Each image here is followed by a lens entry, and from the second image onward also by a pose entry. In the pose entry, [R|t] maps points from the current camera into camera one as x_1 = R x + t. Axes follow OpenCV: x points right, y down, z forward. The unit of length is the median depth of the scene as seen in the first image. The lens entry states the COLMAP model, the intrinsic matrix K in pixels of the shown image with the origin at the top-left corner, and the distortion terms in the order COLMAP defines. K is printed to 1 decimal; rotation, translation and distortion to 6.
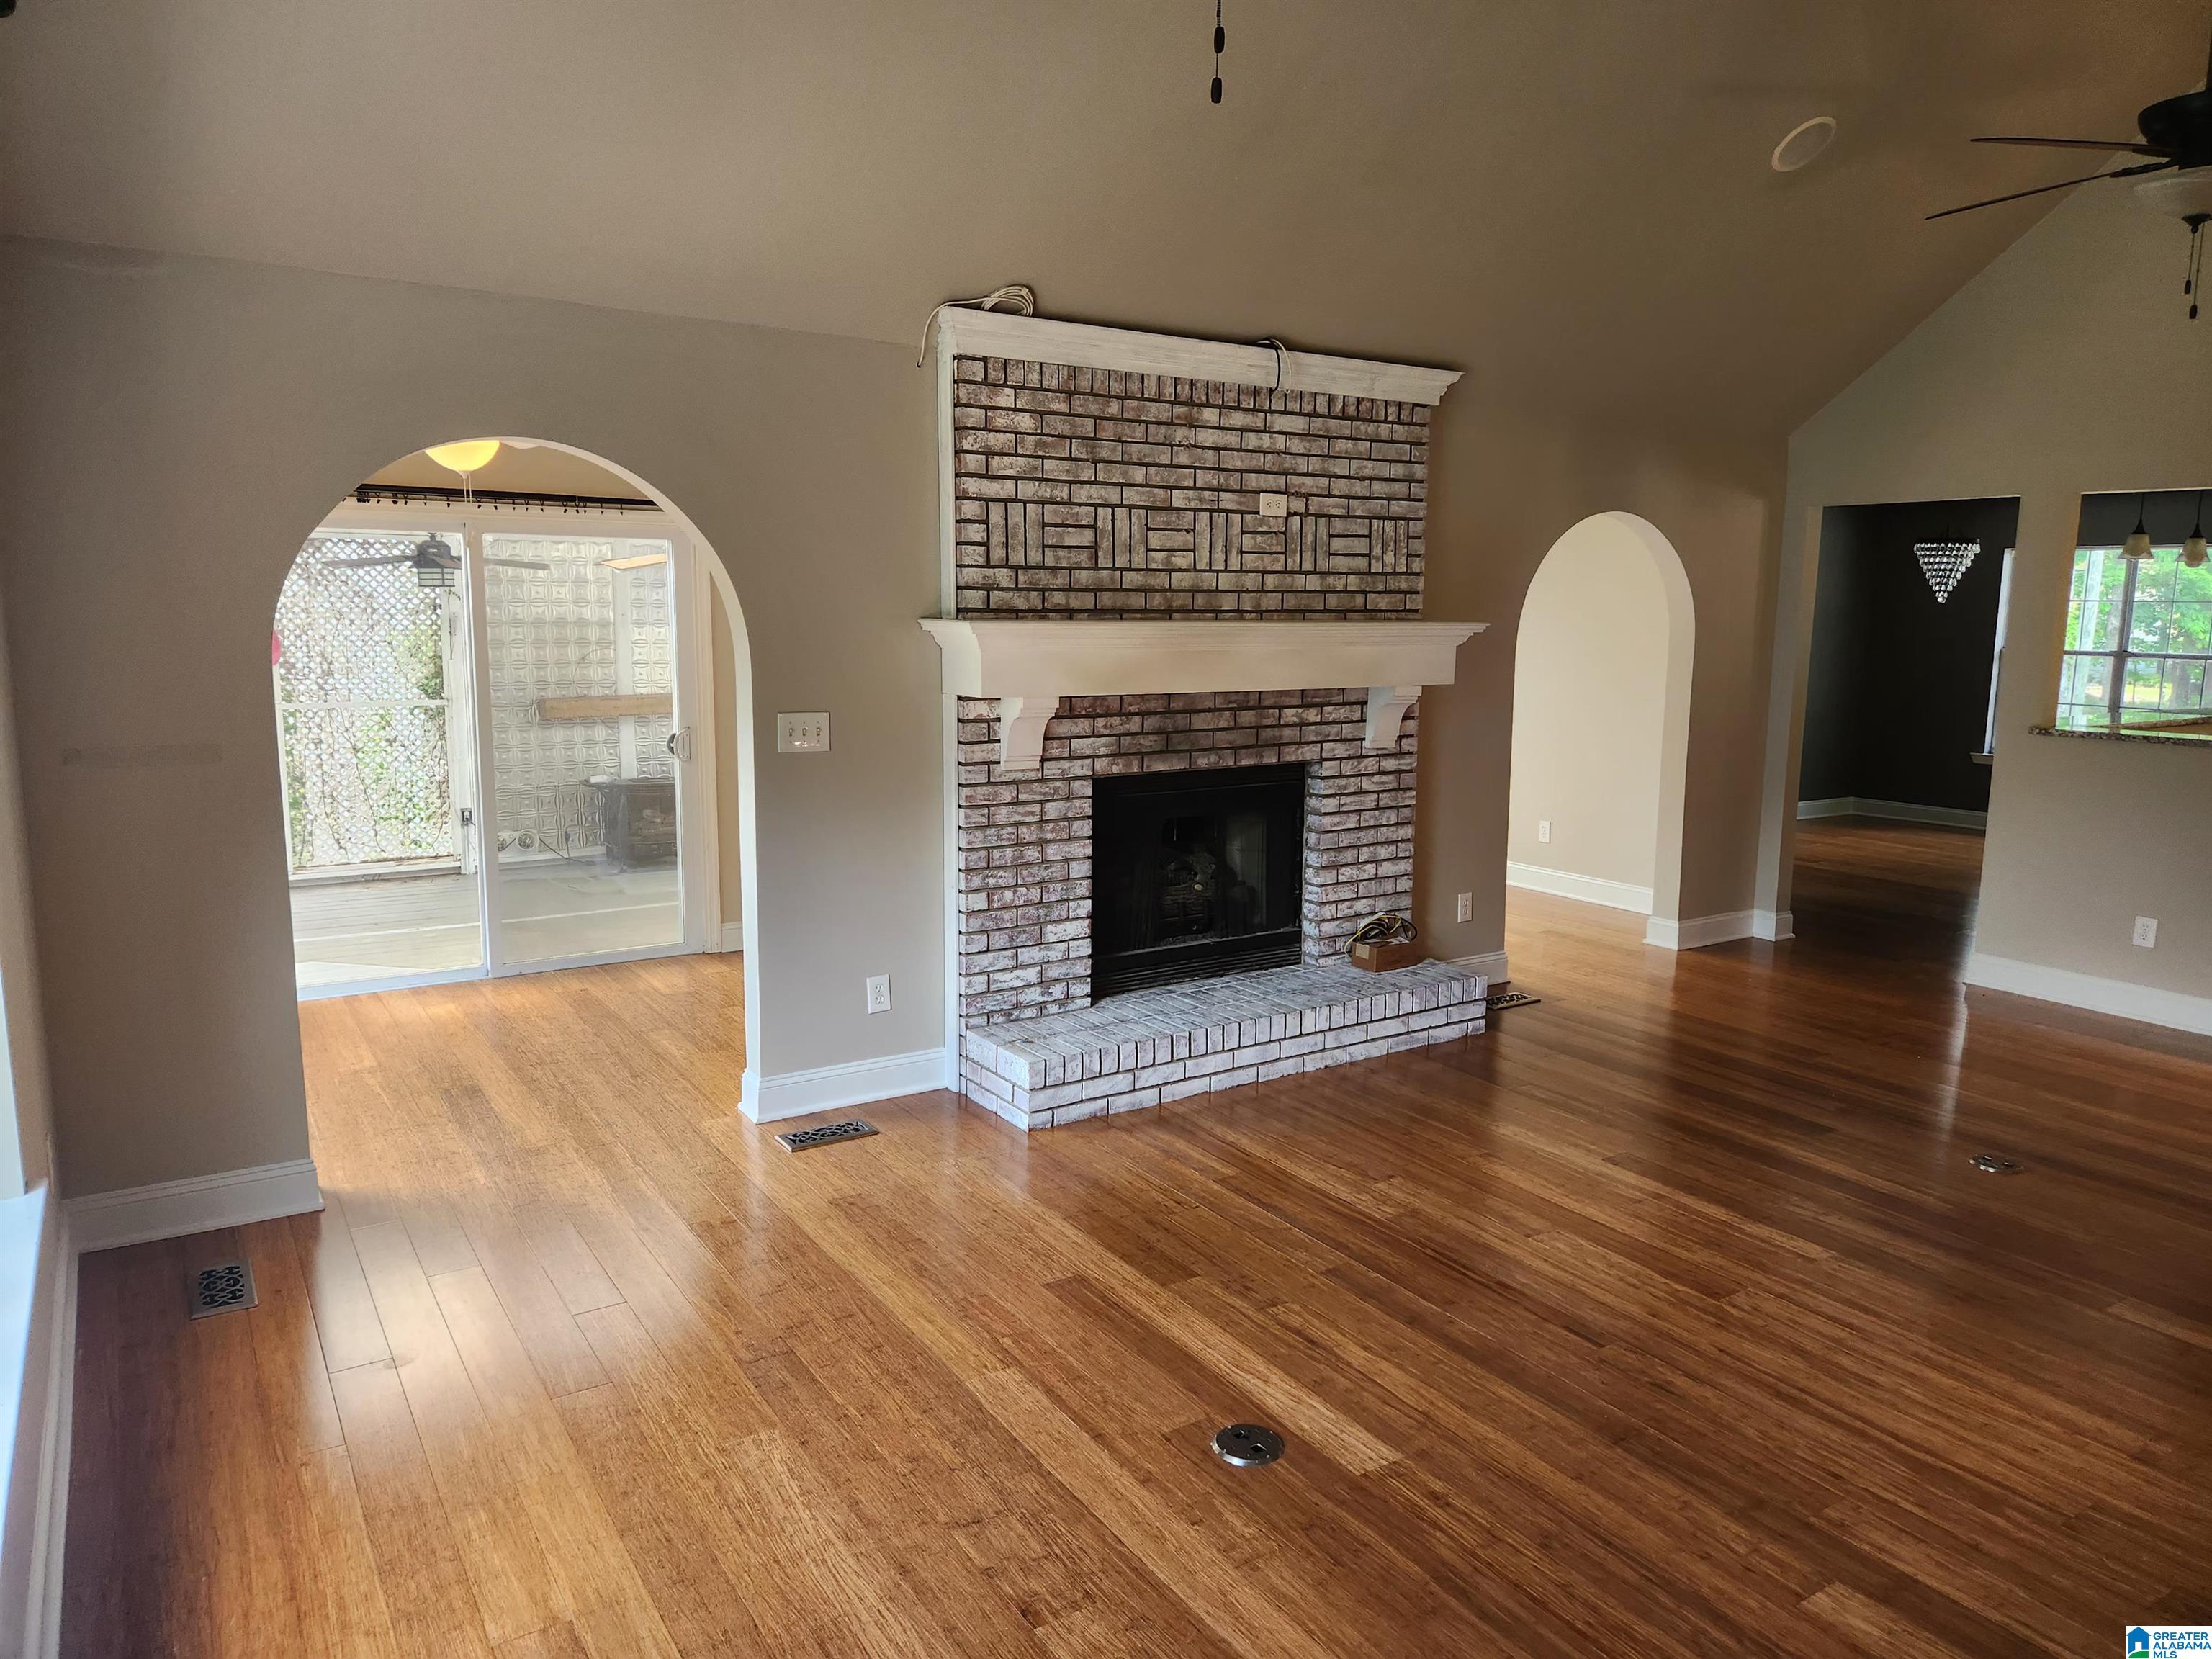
lens RADIAL K [[1481.3, 0, 1117.7], [0, 1481.3, 835.4], [0, 0, 1]] dist [0.089712, -0.085588]
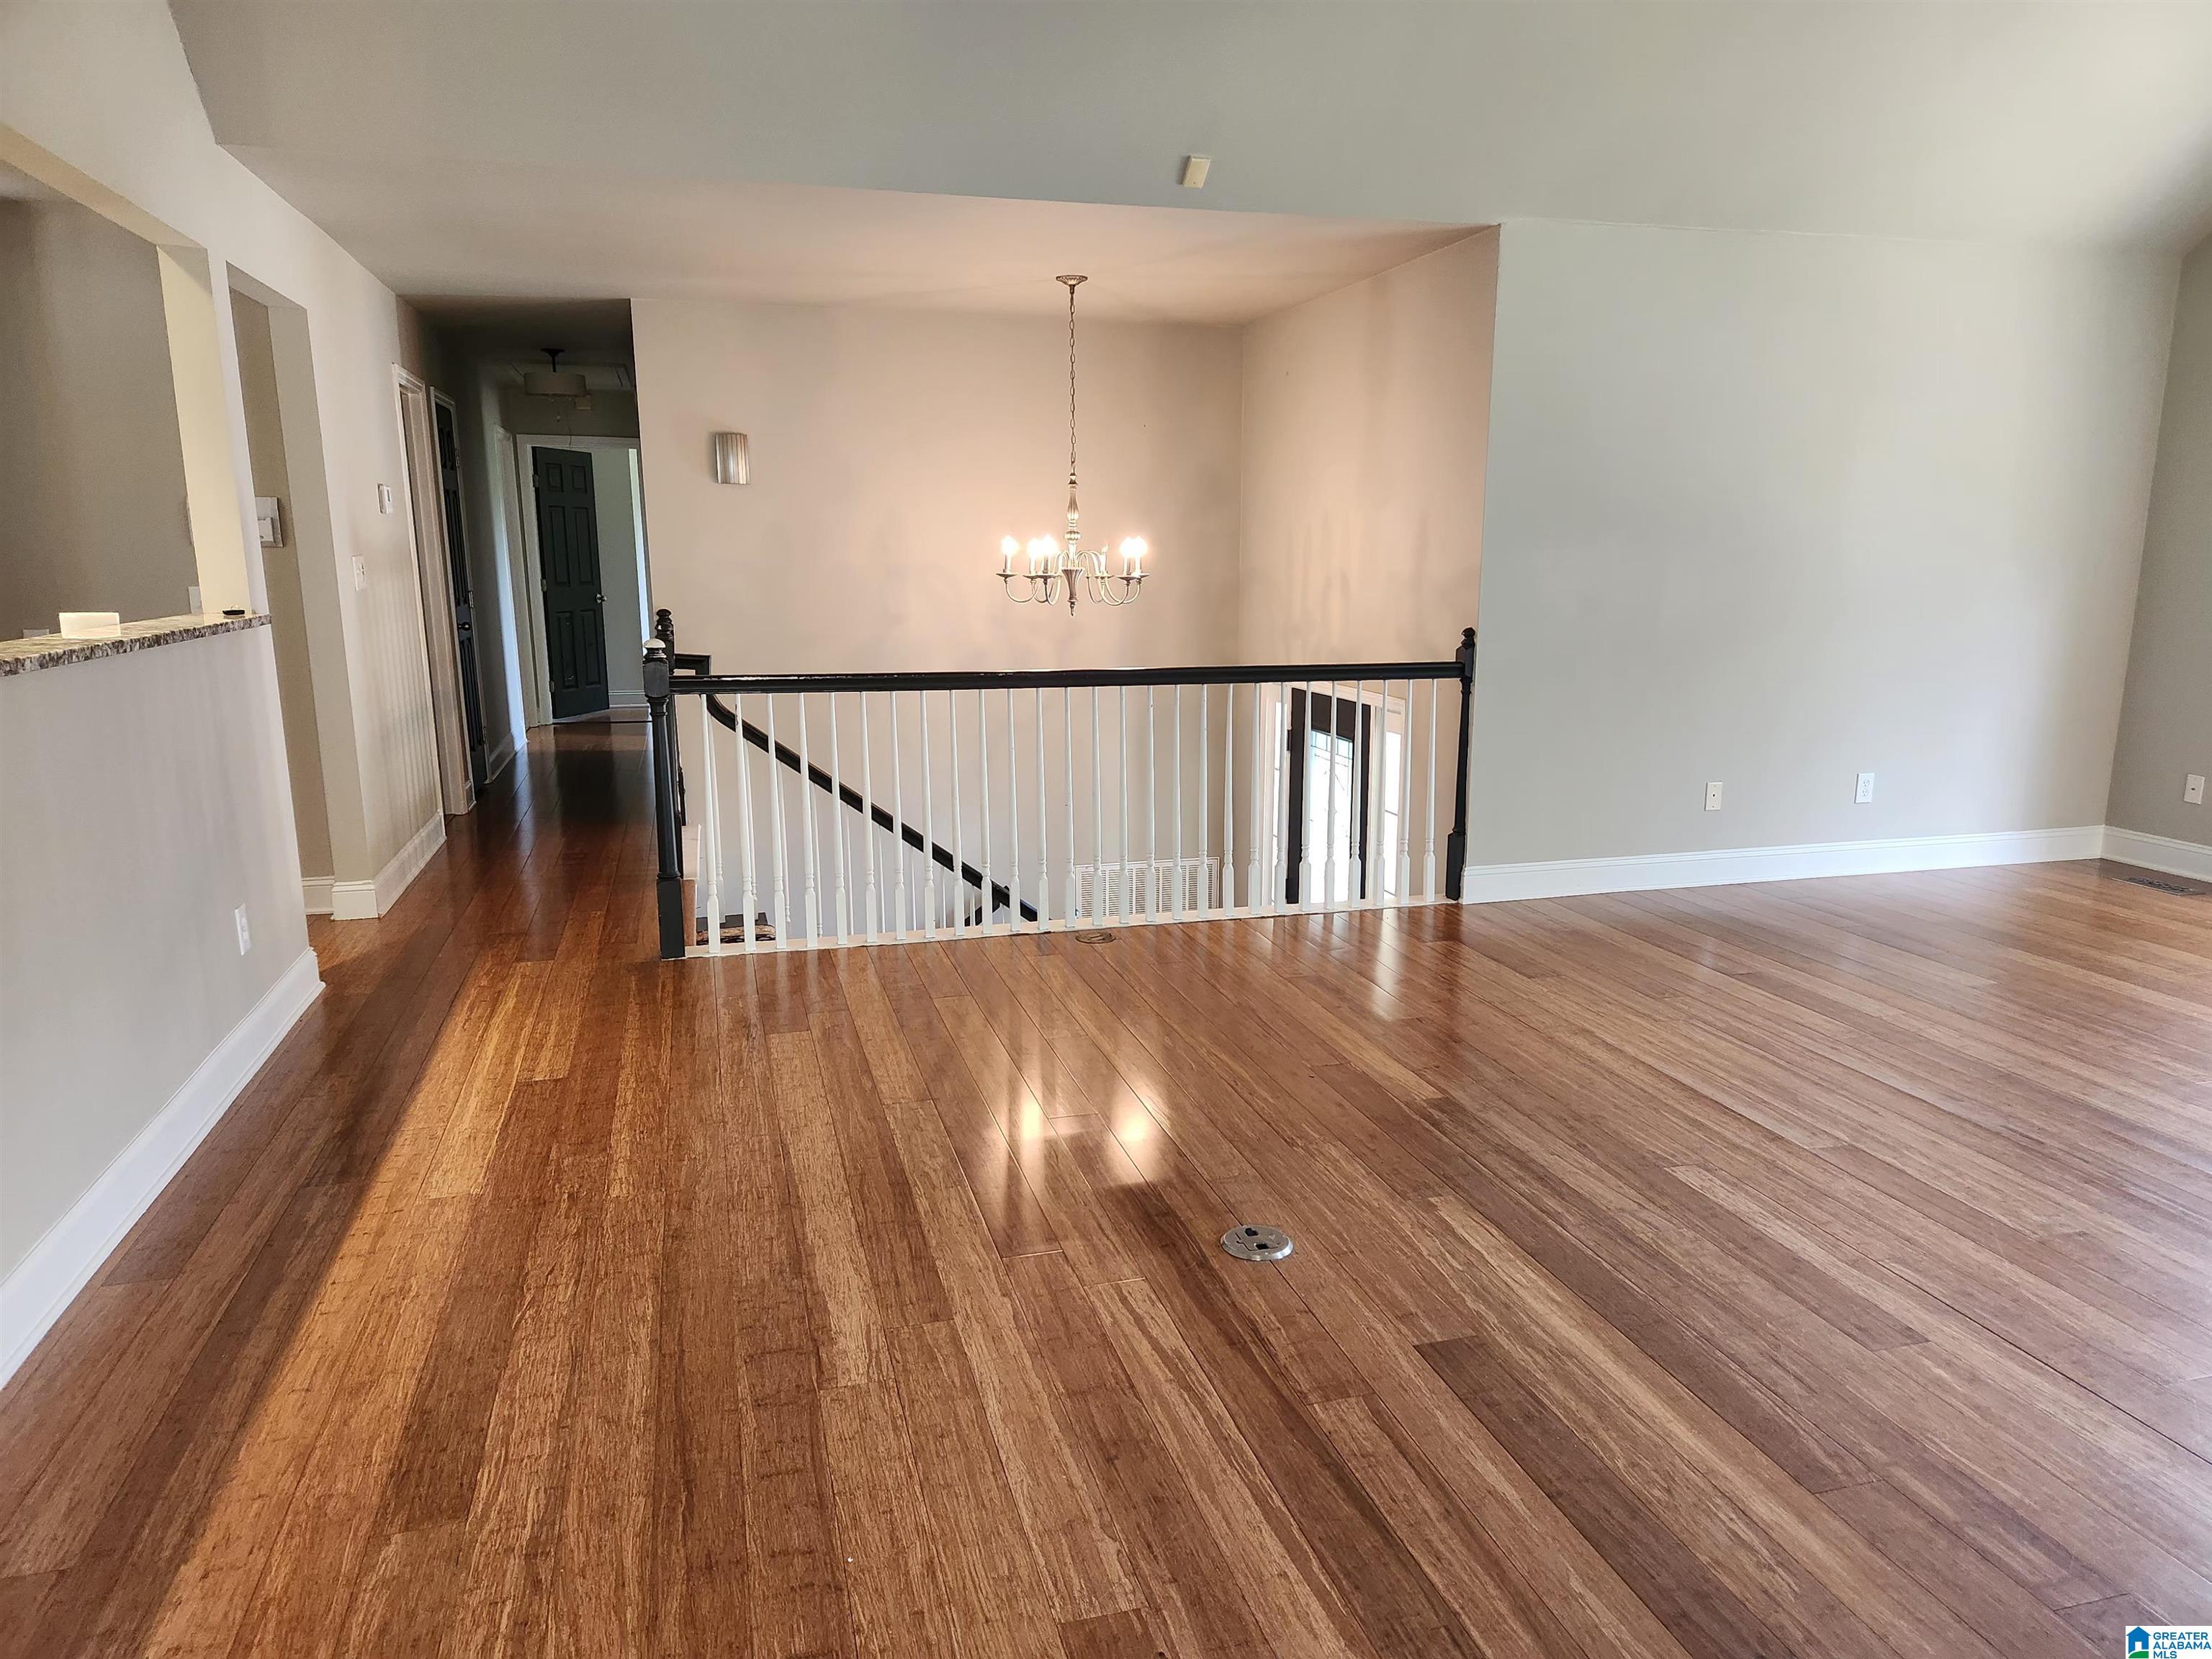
lens RADIAL K [[1481.3, 0, 1117.7], [0, 1481.3, 835.4], [0, 0, 1]] dist [0.089712, -0.085588]
pose [[-0.954400, -0.064298, 0.291523, 0.394375], [0.039365, 0.940896, 0.336400, -0.143028], [-0.295923, 0.332536, -0.895461, 1.314780]]
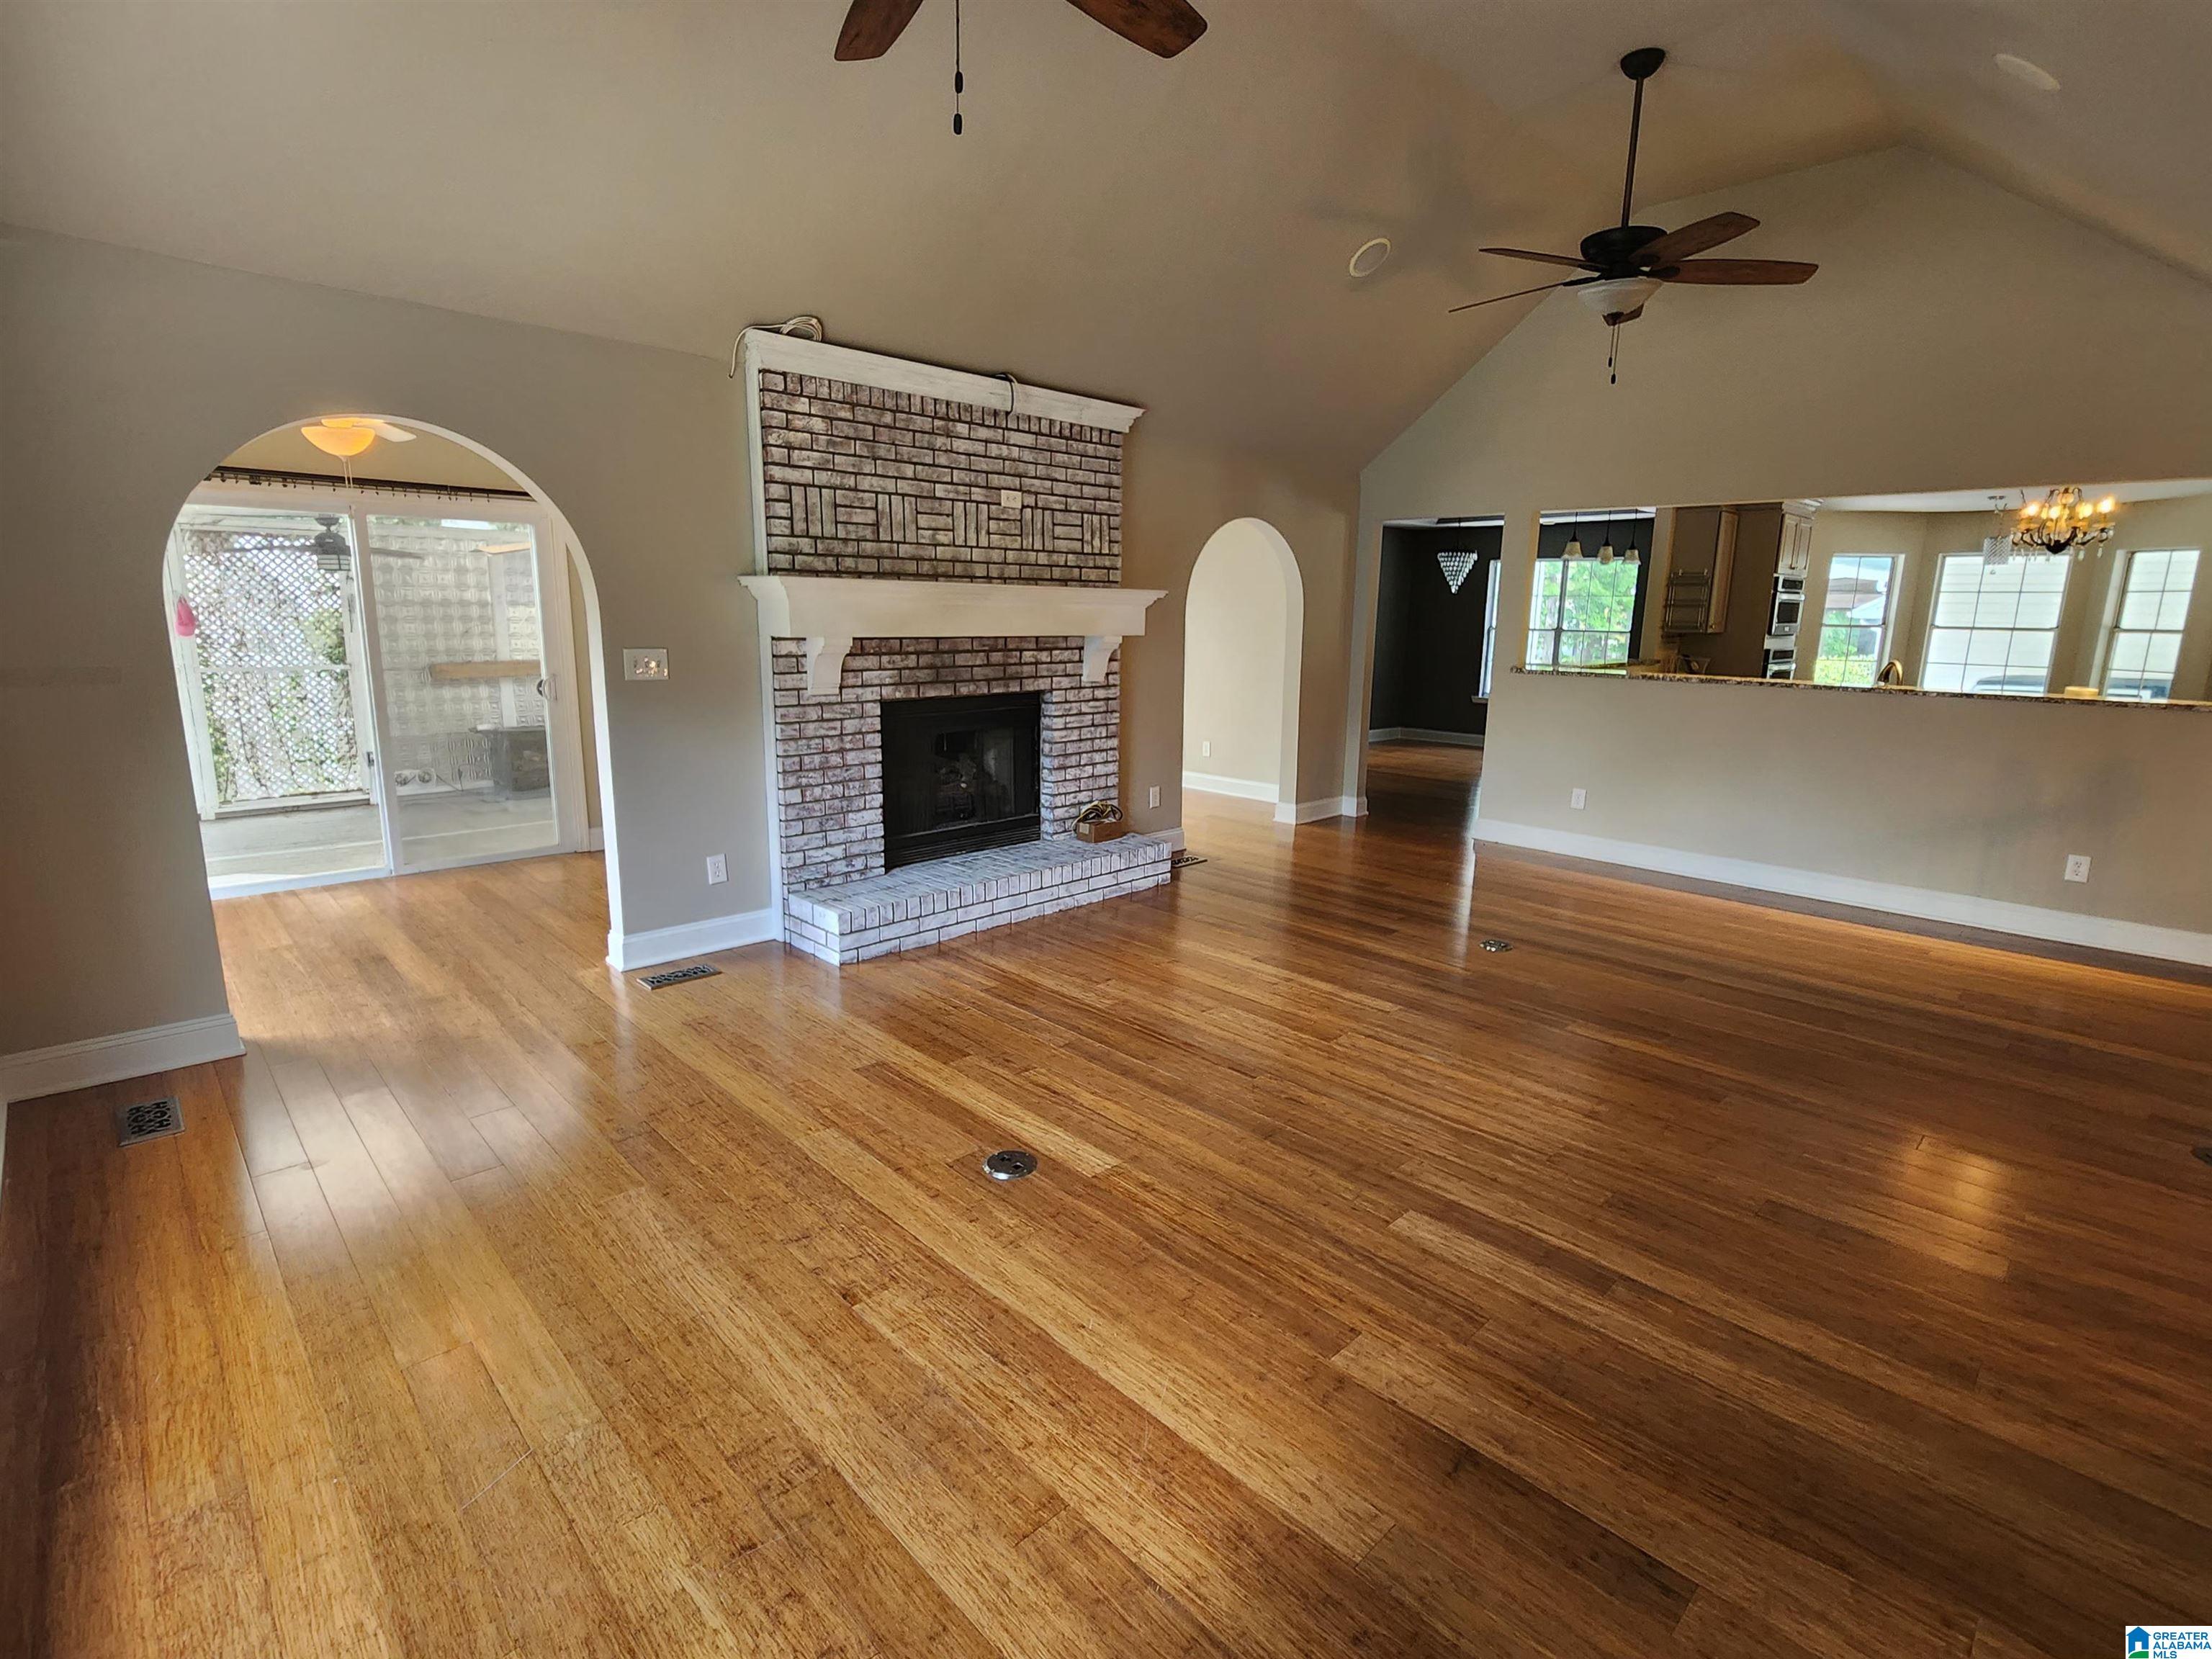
lens RADIAL K [[1062.3, 0, 1111.5], [0, 1062.3, 827.3], [0, 0, 1]] dist [0.004640, 0.000451]
pose [[0.981251, -0.030822, 0.190255, 0.001377], [0.020717, 0.998278, 0.054876, 0.027219], [-0.191619, -0.049905, 0.980200, 0.027991]]
